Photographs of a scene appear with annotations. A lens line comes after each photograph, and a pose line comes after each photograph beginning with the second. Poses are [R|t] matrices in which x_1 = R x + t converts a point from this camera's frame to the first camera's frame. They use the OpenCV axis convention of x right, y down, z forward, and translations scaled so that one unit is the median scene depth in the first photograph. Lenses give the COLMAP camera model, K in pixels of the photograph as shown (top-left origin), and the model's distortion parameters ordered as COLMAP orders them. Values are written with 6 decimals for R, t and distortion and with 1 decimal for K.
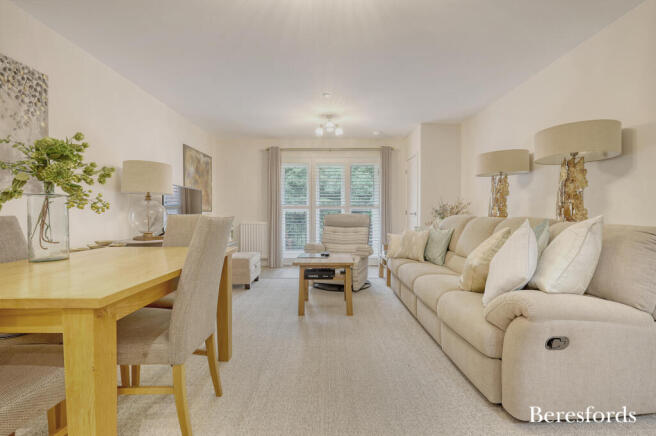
lens RADIAL K [[285.1, 0, 328.0], [0, 285.1, 218.0], [0, 0, 1]] dist [0.001794, 0.000304]
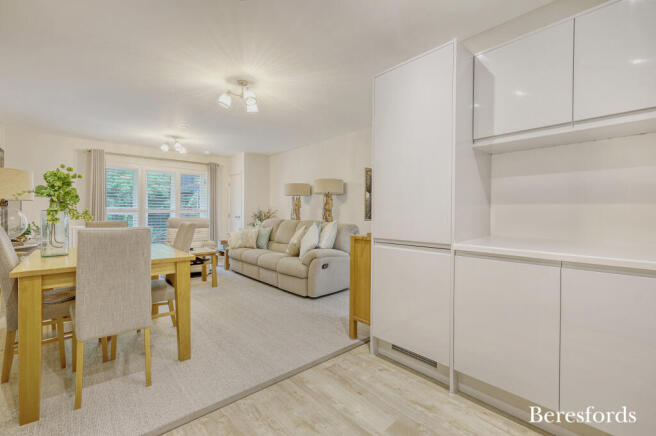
lens RADIAL K [[285.1, 0, 328.0], [0, 285.1, 218.0], [0, 0, 1]] dist [0.001794, 0.000304]
pose [[0.753203, -0.006860, 0.657752, -0.580652], [0.007022, 0.999972, 0.002388, -0.022868], [-0.657750, 0.002820, 0.753231, -0.645150]]
